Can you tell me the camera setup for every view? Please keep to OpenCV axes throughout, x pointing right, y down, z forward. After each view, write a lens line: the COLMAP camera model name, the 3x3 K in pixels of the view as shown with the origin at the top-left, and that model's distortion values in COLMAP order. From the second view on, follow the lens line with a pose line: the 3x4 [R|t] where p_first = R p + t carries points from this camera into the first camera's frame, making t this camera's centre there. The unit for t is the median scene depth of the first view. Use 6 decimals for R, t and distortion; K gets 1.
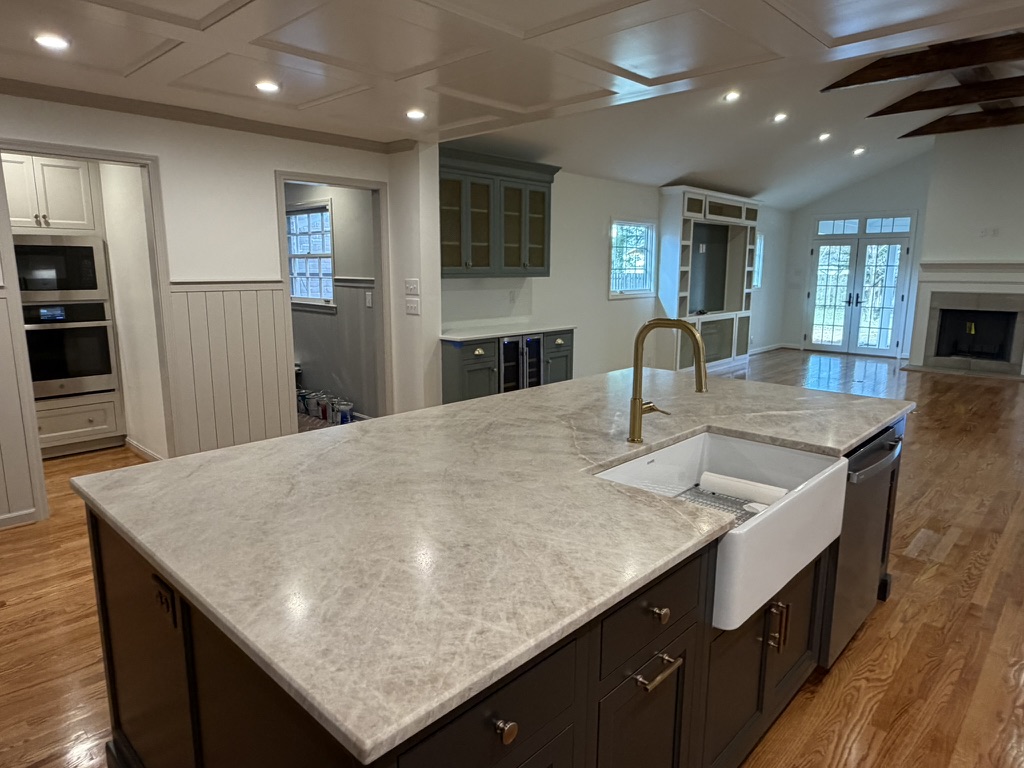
lens RADIAL K [[636.5, 0, 511.1], [0, 636.5, 381.7], [0, 0, 1]] dist [-0.005333, 0.004781]
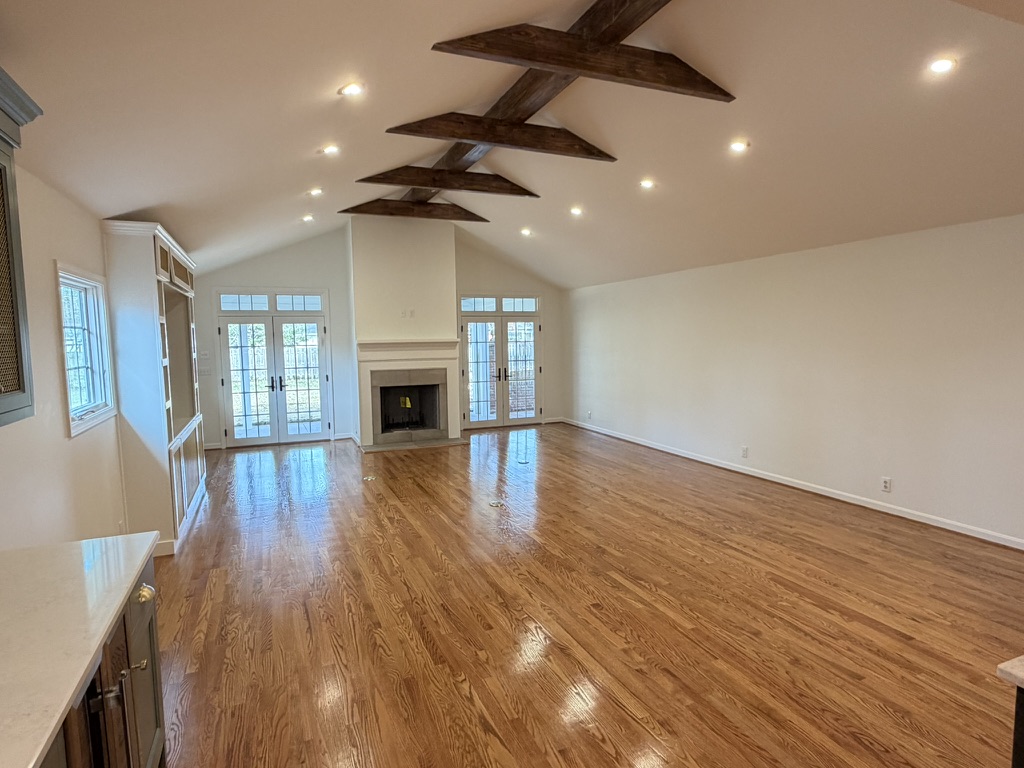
lens RADIAL K [[581.5, 0, 514.9], [0, 581.5, 387.2], [0, 0, 1]] dist [0.001000, 0.002390]
pose [[0.402604, -0.090999, 0.910840, -0.143203], [0.178005, 0.983834, 0.019611, -0.164203], [-0.897900, 0.154239, 0.412294, 0.742751]]
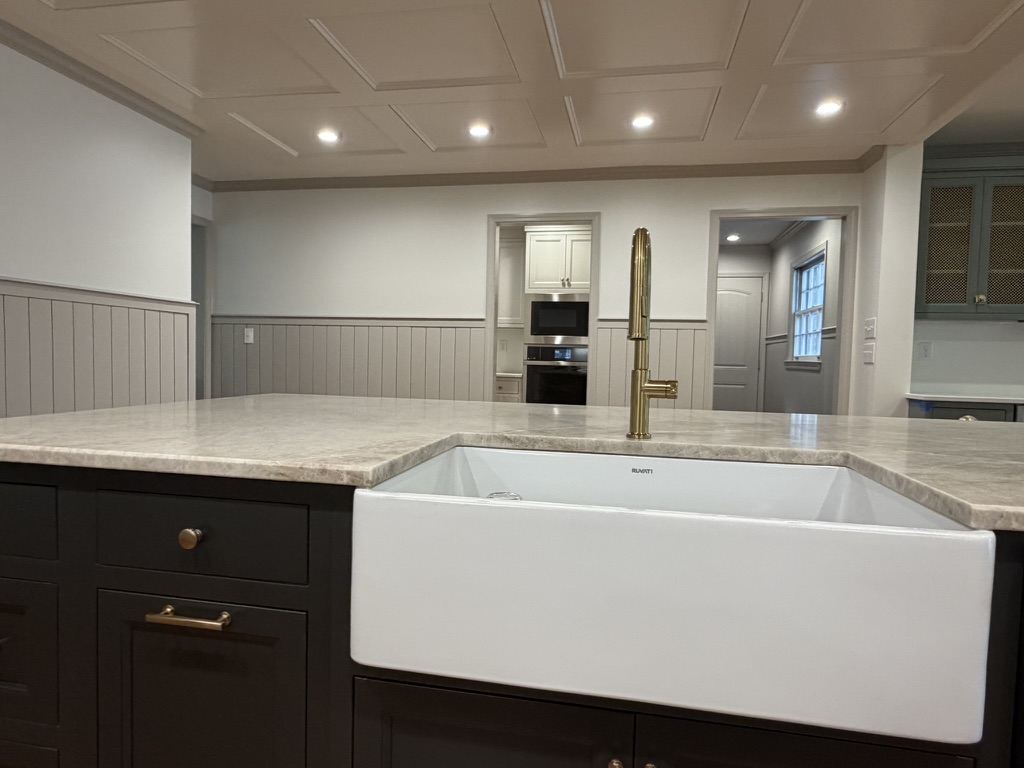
lens RADIAL K [[636.5, 0, 503.7], [0, 636.5, 384.8], [0, 0, 1]] dist [-0.005333, 0.004781]
pose [[0.533306, 0.045308, -0.844708, 0.257092], [-0.171646, 0.983588, -0.055611, 0.038749], [0.828325, 0.174648, 0.532330, 0.208701]]
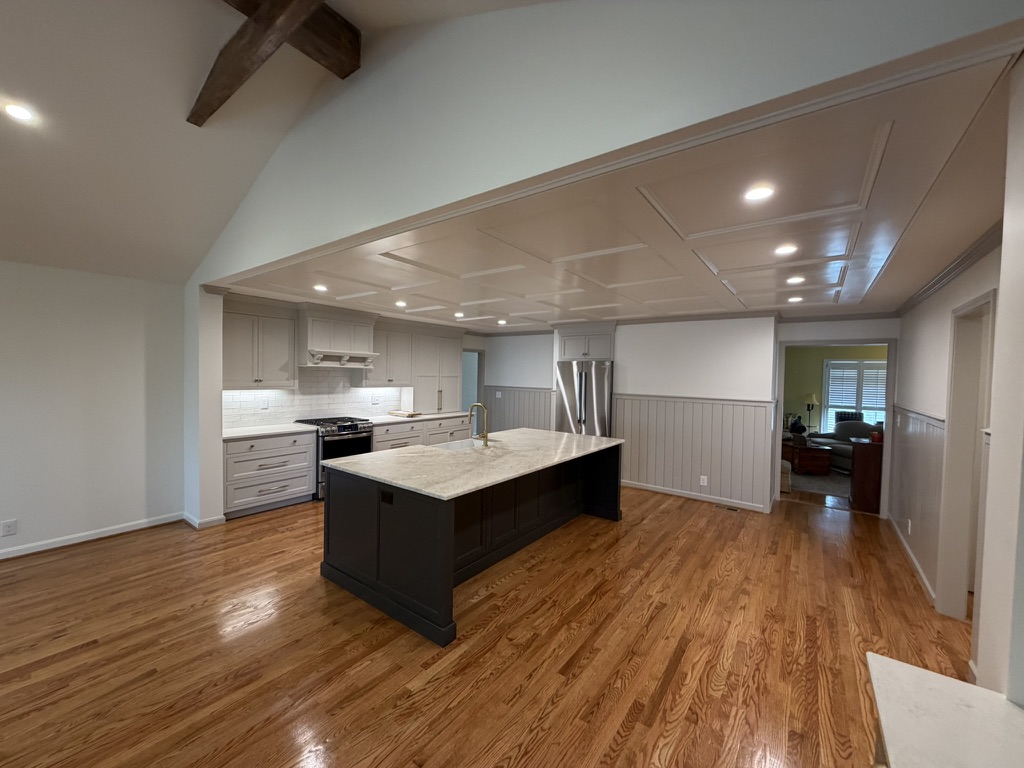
lens RADIAL K [[408.9, 0, 511.0], [0, 408.9, 383.7], [0, 0, 1]] dist [-0.002986, 0.000764]
pose [[-0.991889, -0.022803, -0.125044, 0.124610], [-0.047678, 0.978693, 0.199718, -0.225073], [0.117825, 0.204060, -0.971842, 1.093591]]
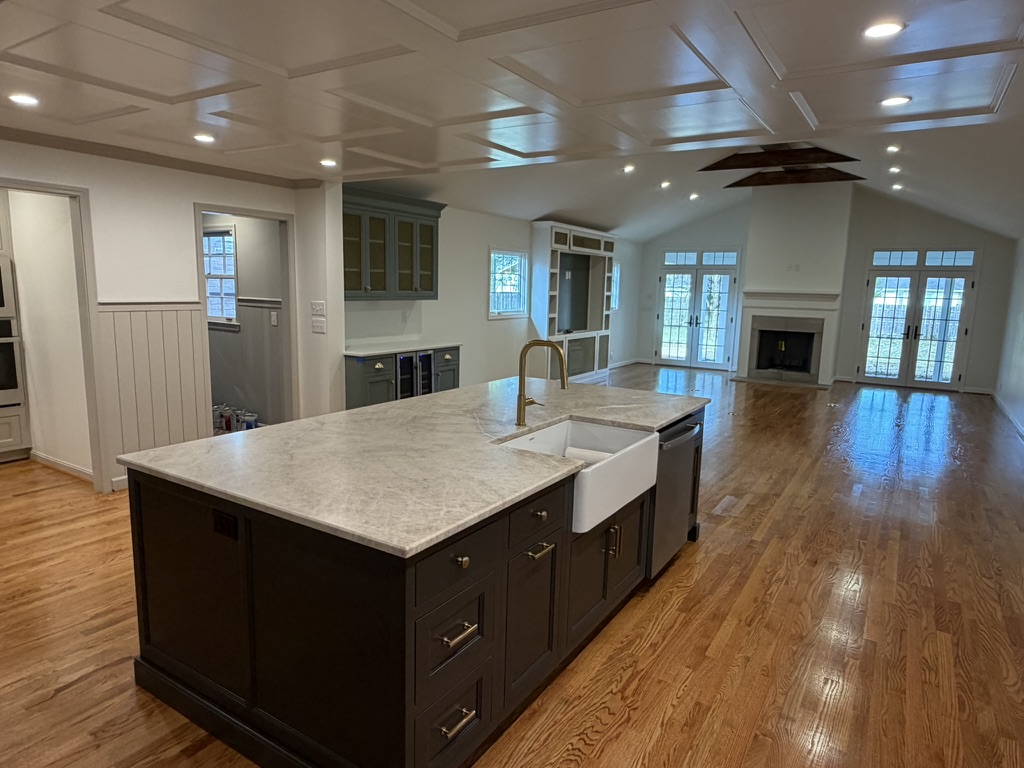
lens RADIAL K [[636.5, 0, 508.0], [0, 636.5, 388.1], [0, 0, 1]] dist [-0.005333, 0.004781]
pose [[0.981412, -0.010627, 0.191619, -0.041522], [0.013608, 0.999806, -0.014247, 0.011719], [-0.191430, 0.016590, 0.981366, -0.156405]]
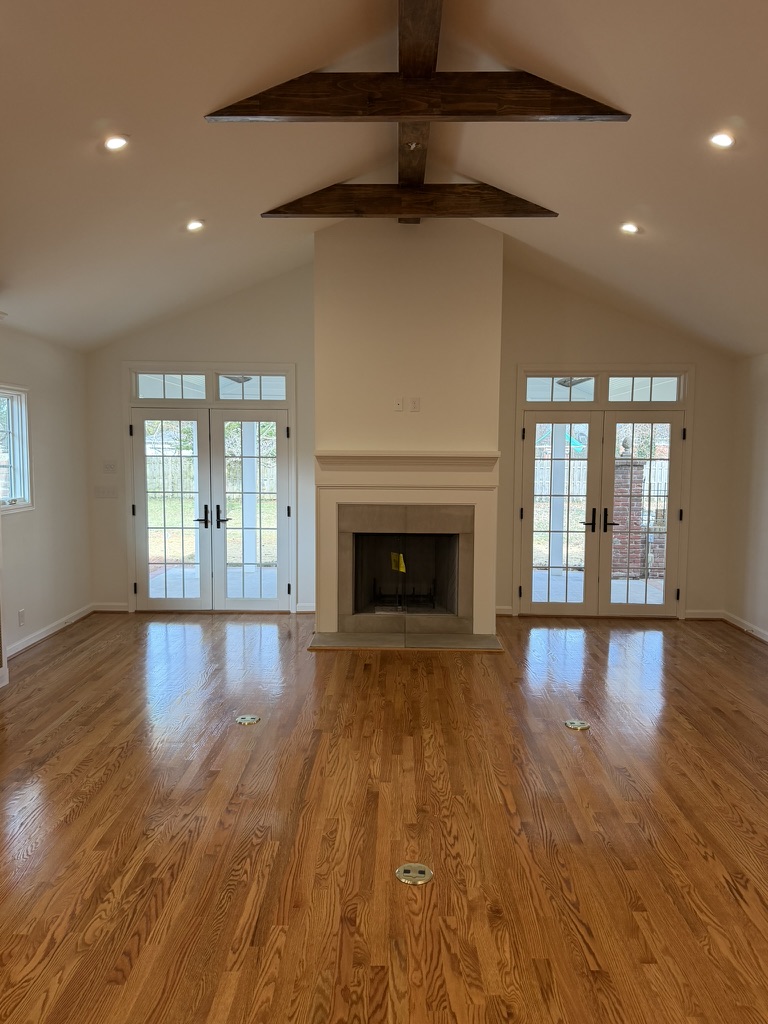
lens RADIAL K [[753.3, 0, 384.5], [0, 753.3, 516.3], [0, 0, 1]] dist [0.054587, -0.043507]
pose [[0.740985, -0.060619, 0.668780, 0.419097], [0.114956, 0.992667, -0.037391, -0.175969], [-0.661609, 0.104586, 0.742520, 0.823437]]
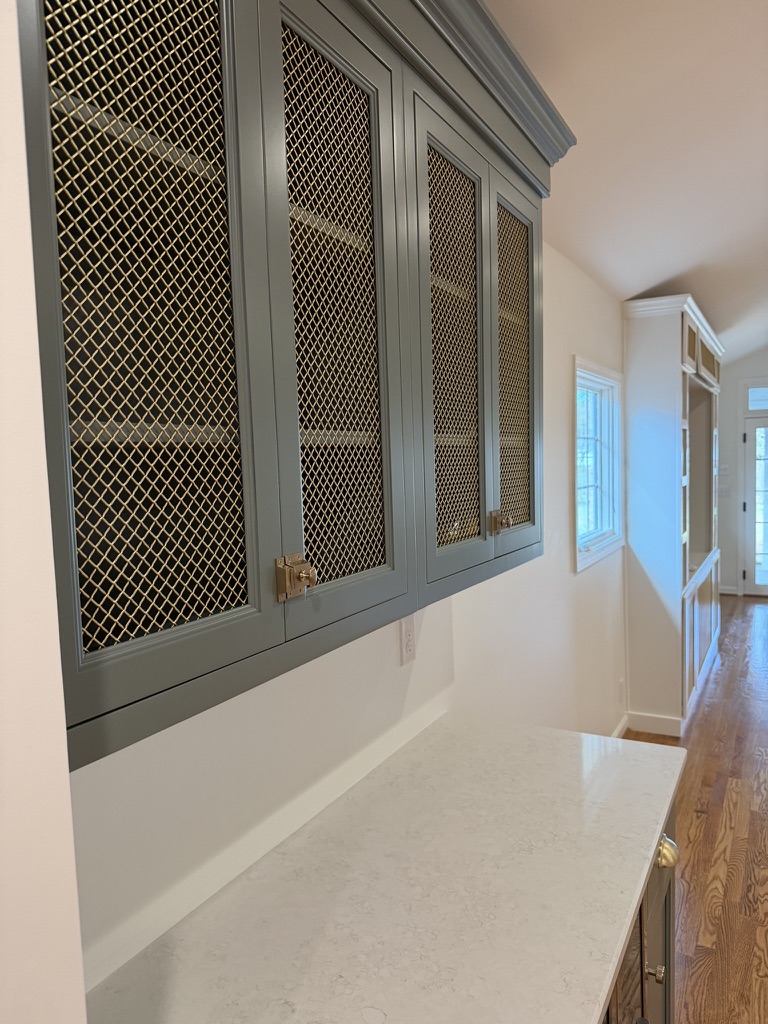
lens RADIAL K [[718.8, 0, 376.8], [0, 718.8, 523.4], [0, 0, 1]] dist [0.017692, -0.032691]
pose [[0.971717, -0.057129, 0.229133, -0.085046], [0.079041, 0.993014, -0.087616, -0.185068], [-0.222527, 0.103249, 0.969444, 0.856205]]
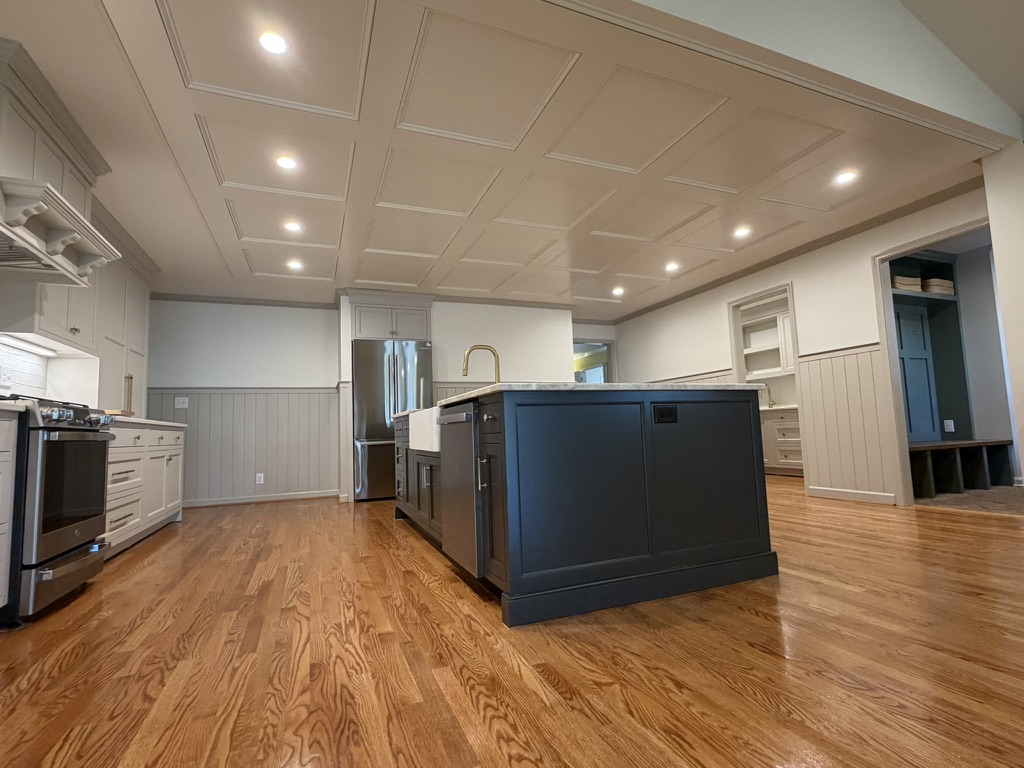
lens RADIAL K [[490.0, 0, 512.9], [0, 490.0, 387.1], [0, 0, 1]] dist [0.000395, -0.000843]
pose [[-0.408809, -0.072127, -0.909765, 0.634955], [-0.127226, 0.991642, -0.021448, 0.025232], [0.903708, 0.106978, -0.414569, 0.660915]]
